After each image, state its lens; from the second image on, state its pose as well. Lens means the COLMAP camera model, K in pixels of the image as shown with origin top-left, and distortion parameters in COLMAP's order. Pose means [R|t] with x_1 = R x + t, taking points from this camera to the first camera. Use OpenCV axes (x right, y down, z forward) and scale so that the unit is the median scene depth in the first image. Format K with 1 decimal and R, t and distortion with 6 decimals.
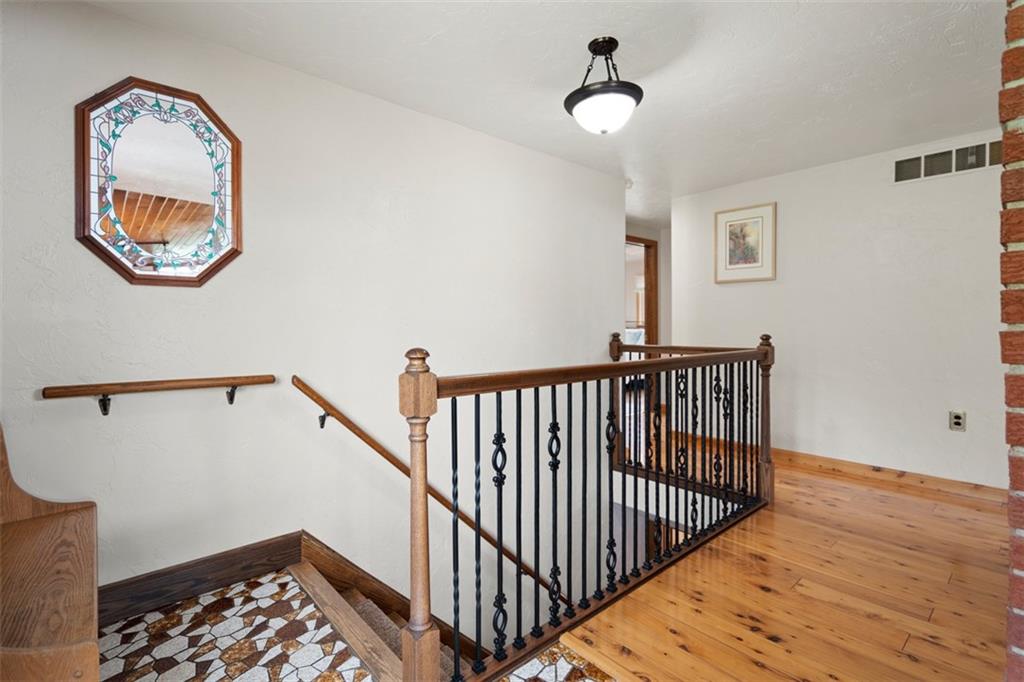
lens RADIAL K [[477.9, 0, 510.9], [0, 477.9, 327.1], [0, 0, 1]] dist [-0.002527, -0.000232]
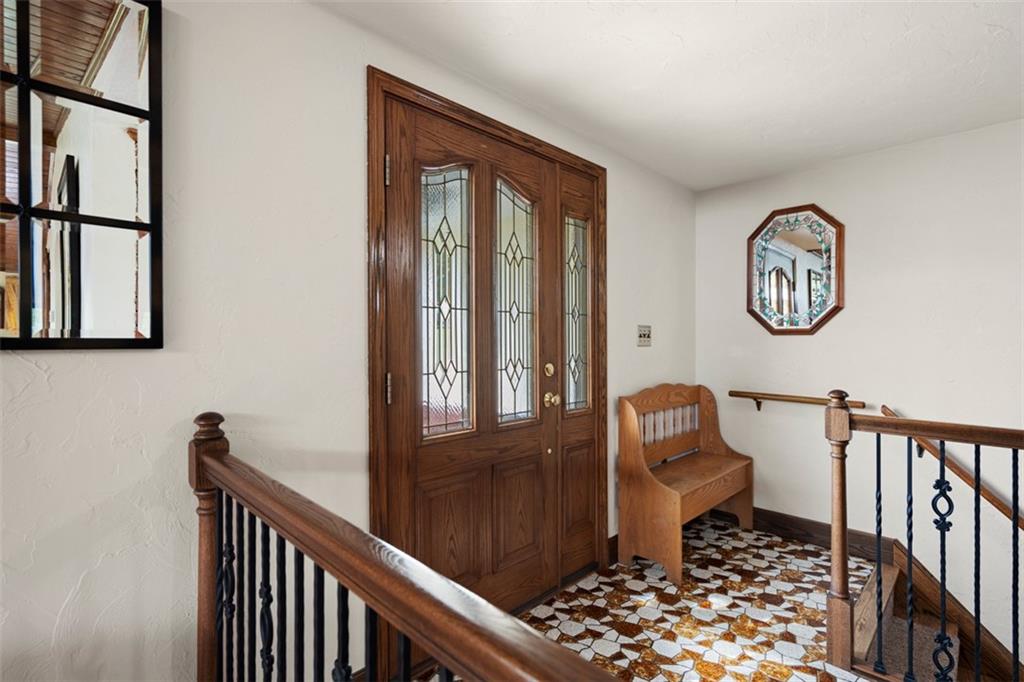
lens RADIAL K [[477.9, 0, 510.9], [0, 477.9, 327.1], [0, 0, 1]] dist [-0.002527, -0.000232]
pose [[0.057440, -0.024390, -0.998051, 0.872720], [-0.007496, 0.999663, -0.024861, -0.073440], [0.998321, 0.008909, 0.057238, -0.013969]]
